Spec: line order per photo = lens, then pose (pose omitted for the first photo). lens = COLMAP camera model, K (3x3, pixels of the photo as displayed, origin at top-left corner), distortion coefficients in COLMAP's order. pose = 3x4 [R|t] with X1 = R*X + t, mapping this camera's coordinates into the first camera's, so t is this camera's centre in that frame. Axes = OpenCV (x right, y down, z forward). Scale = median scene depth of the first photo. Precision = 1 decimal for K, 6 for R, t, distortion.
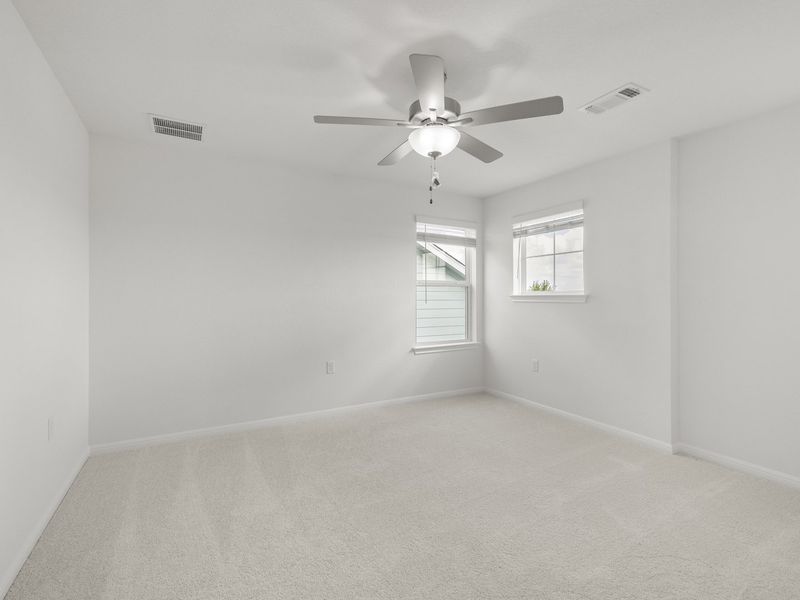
lens RADIAL K [[377.8, 0, 400.4], [0, 377.8, 294.0], [0, 0, 1]] dist [-0.000372, 0.000448]
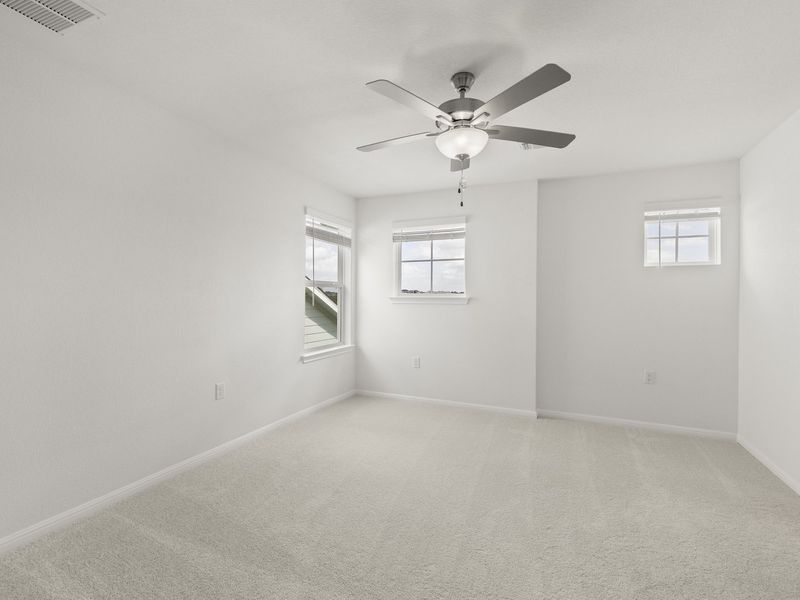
lens RADIAL K [[377.8, 0, 400.4], [0, 377.8, 294.0], [0, 0, 1]] dist [-0.000372, 0.000448]
pose [[0.807867, 0.007187, 0.589321, -0.304168], [-0.009346, 0.999956, 0.000617, -0.005814], [-0.589291, -0.006006, 0.807899, 0.148293]]
